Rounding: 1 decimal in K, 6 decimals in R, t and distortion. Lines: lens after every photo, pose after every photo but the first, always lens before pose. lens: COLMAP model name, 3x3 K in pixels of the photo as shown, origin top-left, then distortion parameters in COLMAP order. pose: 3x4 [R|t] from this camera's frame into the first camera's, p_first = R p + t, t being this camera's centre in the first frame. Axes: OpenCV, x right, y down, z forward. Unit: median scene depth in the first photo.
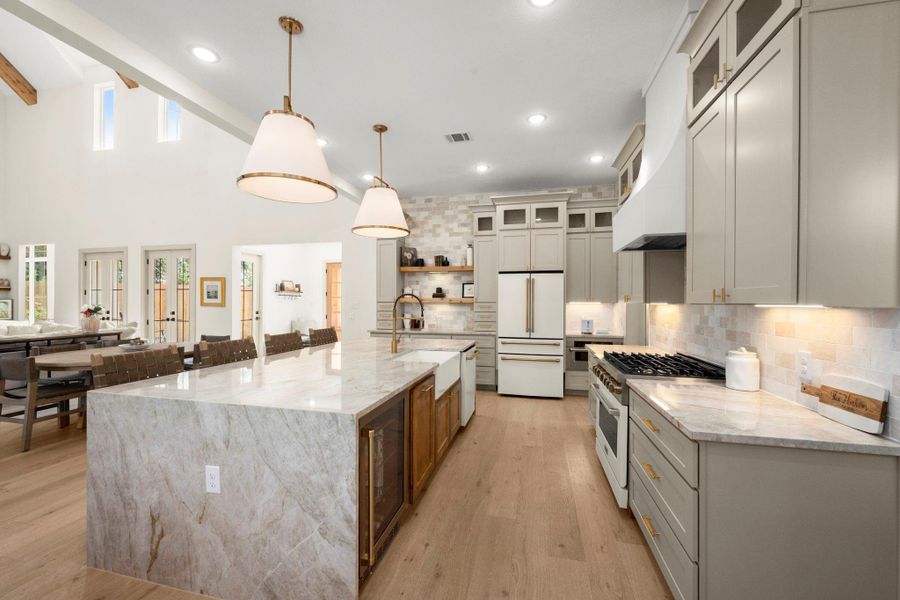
lens RADIAL K [[360.2, 0, 446.9], [0, 360.2, 303.2], [0, 0, 1]] dist [0.003270, -0.000059]
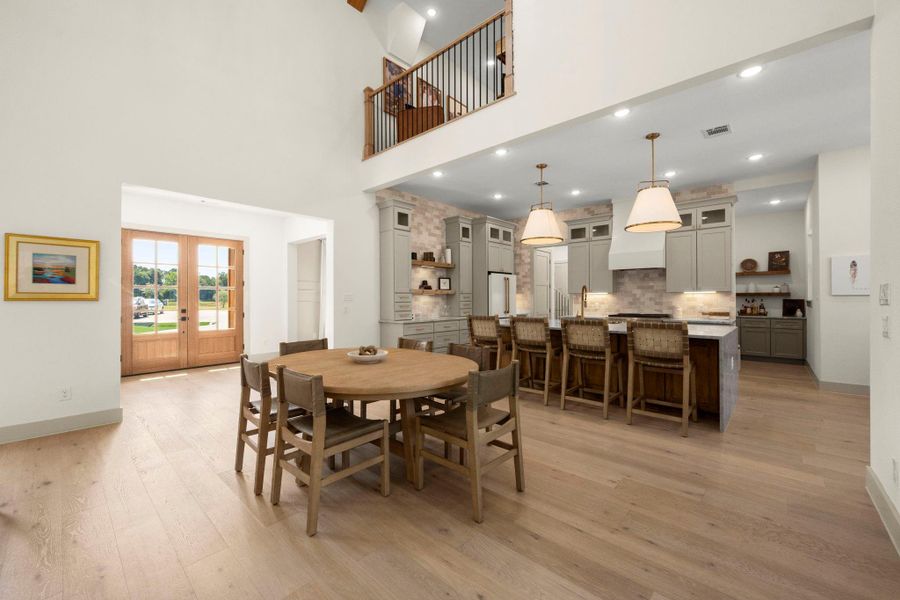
lens RADIAL K [[360.2, 0, 446.4], [0, 360.2, 295.6], [0, 0, 1]] dist [0.003270, -0.000059]
pose [[0.480599, 0.002098, 0.876938, -0.969258], [0.008498, 0.999939, -0.007049, 0.012202], [-0.876899, 0.010840, 0.480552, 0.409842]]
